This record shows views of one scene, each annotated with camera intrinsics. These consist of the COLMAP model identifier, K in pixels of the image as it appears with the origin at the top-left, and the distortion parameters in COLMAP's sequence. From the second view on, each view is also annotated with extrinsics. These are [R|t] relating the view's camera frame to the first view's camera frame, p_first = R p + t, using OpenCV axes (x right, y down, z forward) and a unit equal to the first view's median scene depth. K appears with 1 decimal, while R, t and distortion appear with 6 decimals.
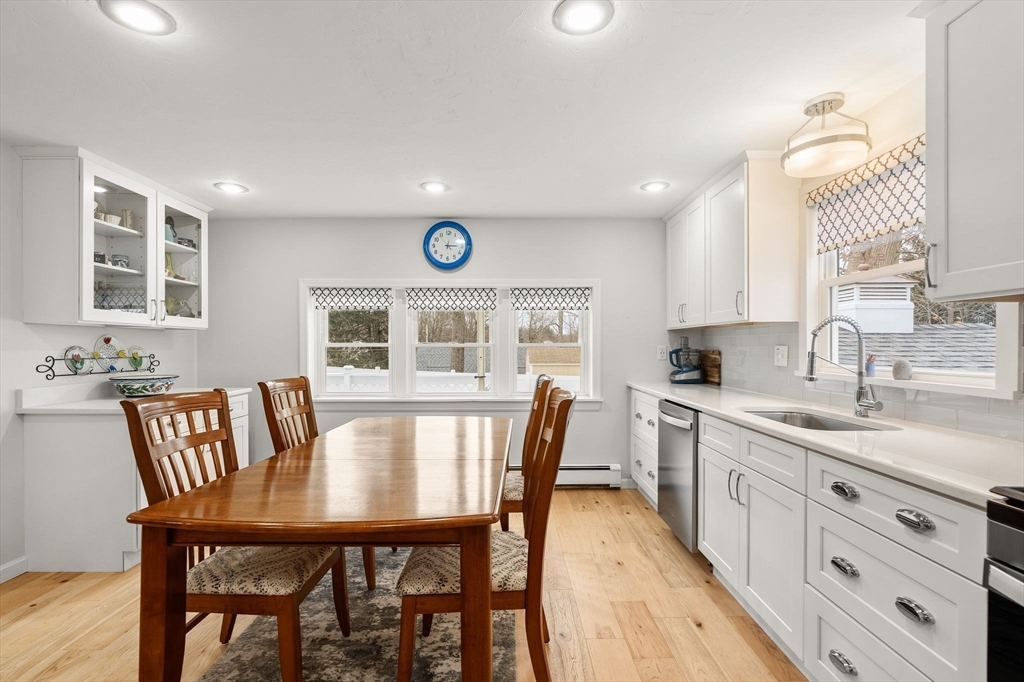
lens RADIAL K [[464.3, 0, 513.7], [0, 464.3, 347.3], [0, 0, 1]] dist [-0.003554, 0.001054]
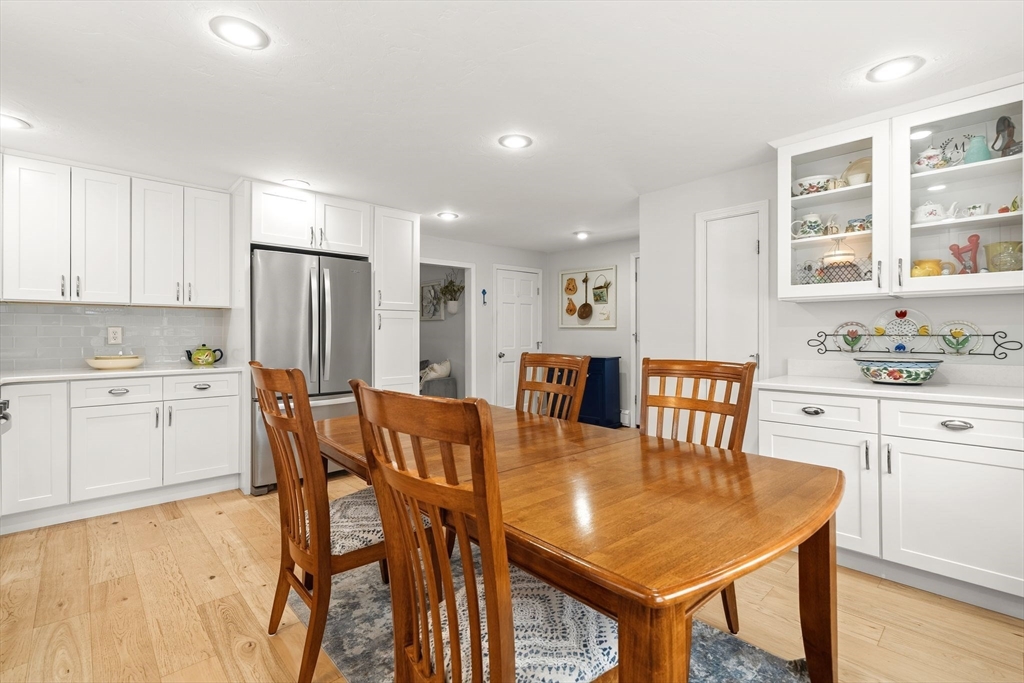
lens RADIAL K [[464.3, 0, 514.2], [0, 464.3, 331.8], [0, 0, 1]] dist [-0.003554, 0.001054]
pose [[-0.733099, 0.000552, -0.680121, 0.224417], [0.001216, 0.999999, -0.000499, 0.017142], [0.680120, -0.001192, -0.733100, 1.187582]]
